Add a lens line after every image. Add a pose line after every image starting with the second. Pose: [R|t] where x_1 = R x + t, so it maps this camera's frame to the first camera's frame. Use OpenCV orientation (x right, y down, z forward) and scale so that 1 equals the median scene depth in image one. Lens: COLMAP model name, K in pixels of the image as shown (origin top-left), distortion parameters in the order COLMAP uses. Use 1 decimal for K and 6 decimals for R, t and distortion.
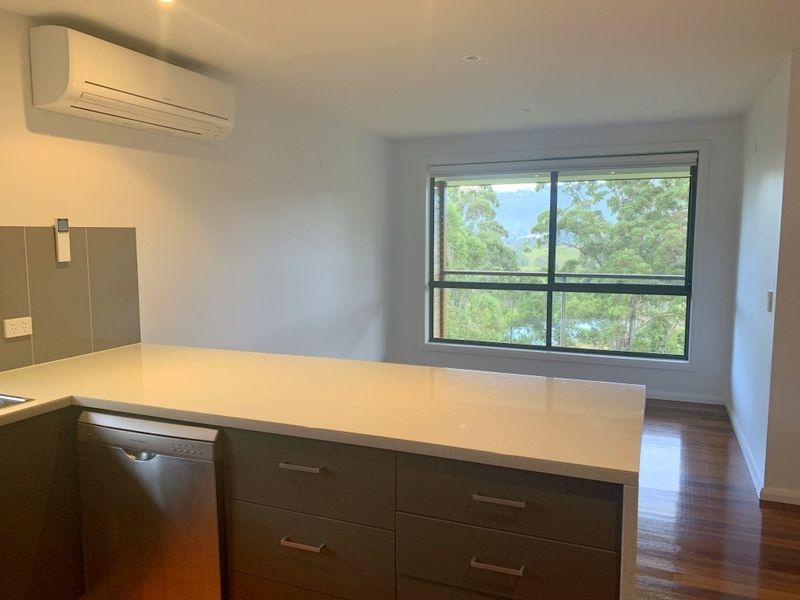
lens RADIAL K [[609.7, 0, 398.4], [0, 609.7, 301.9], [0, 0, 1]] dist [0.020703, -0.038779]
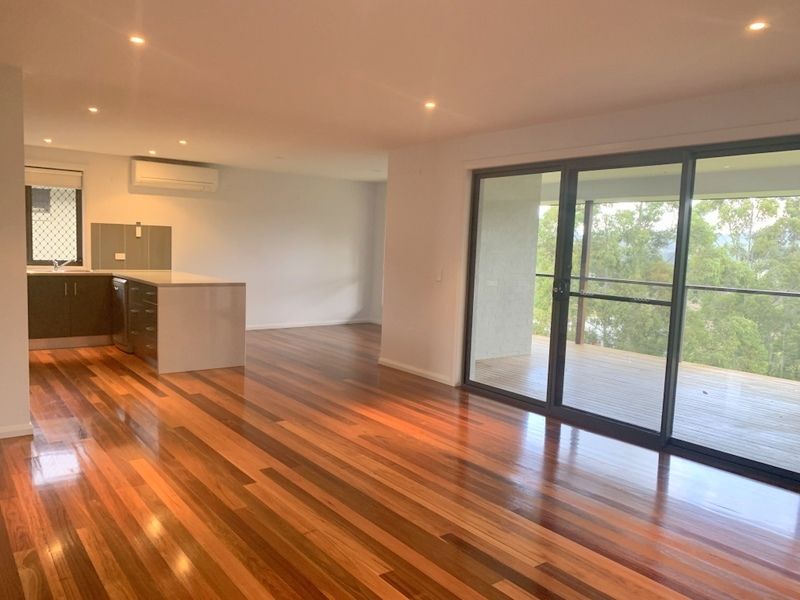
lens RADIAL K [[609.7, 0, 396.0], [0, 609.7, 303.7], [0, 0, 1]] dist [0.020703, -0.038779]
pose [[0.868894, 0.083194, -0.487957, 1.687066], [-0.092225, 0.995723, 0.005543, 0.106451], [0.486331, 0.040186, 0.872850, -0.807605]]
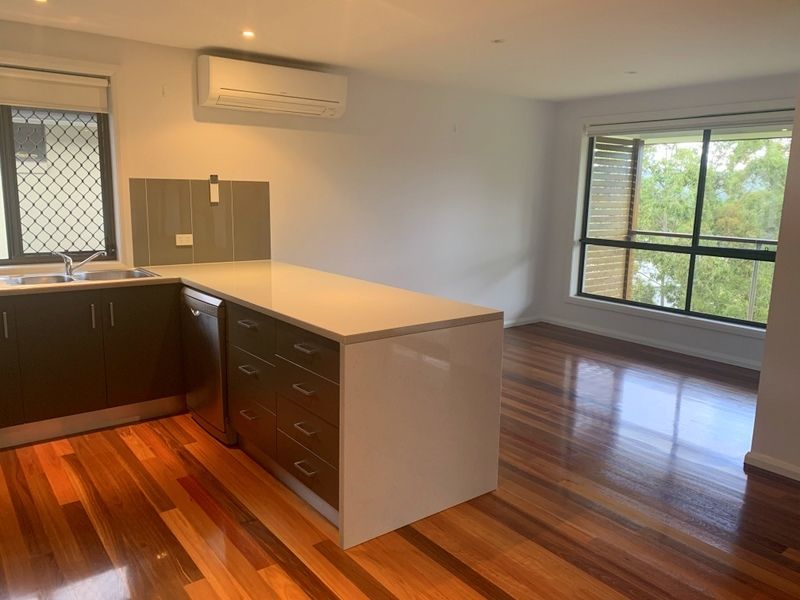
lens RADIAL K [[609.7, 0, 395.2], [0, 609.7, 297.8], [0, 0, 1]] dist [0.020703, -0.038779]
pose [[0.871419, 0.104902, -0.479192, 0.559750], [-0.075167, 0.993885, 0.080882, 0.016097], [0.484747, -0.034463, 0.873975, -0.154007]]
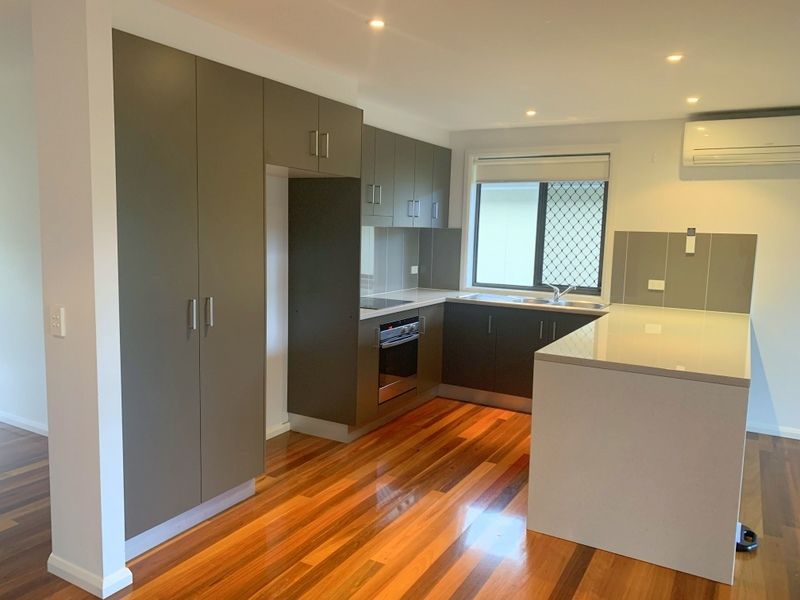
lens RADIAL K [[609.7, 0, 376.6], [0, 609.7, 298.6], [0, 0, 1]] dist [0.020703, -0.038779]
pose [[-0.144157, 0.117913, -0.982505, 1.089990], [-0.128344, 0.982261, 0.136715, -0.051813], [0.981197, 0.145807, -0.126466, 0.311758]]
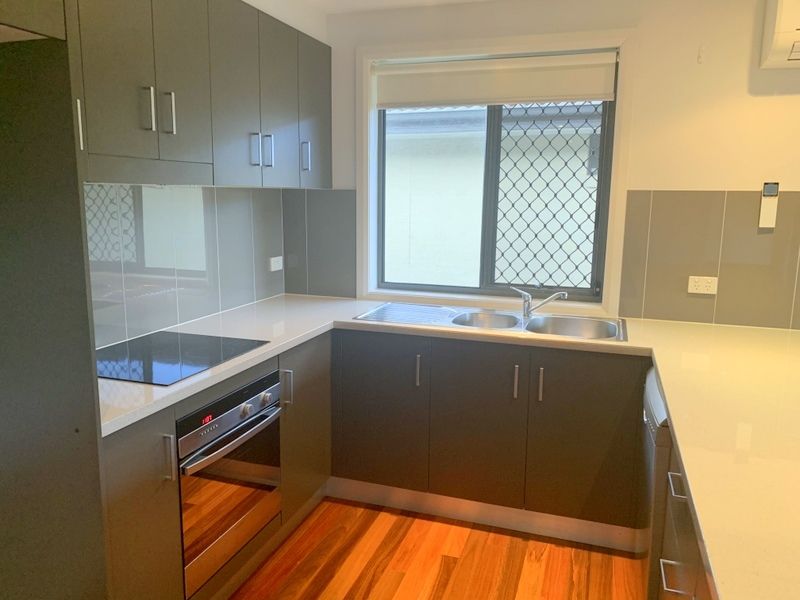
lens RADIAL K [[609.7, 0, 388.2], [0, 609.7, 297.3], [0, 0, 1]] dist [0.020703, -0.038779]
pose [[0.061078, 0.170508, -0.983461, 0.319730], [-0.117820, 0.979644, 0.162529, -0.037383], [0.991155, 0.105945, 0.079924, 0.292438]]
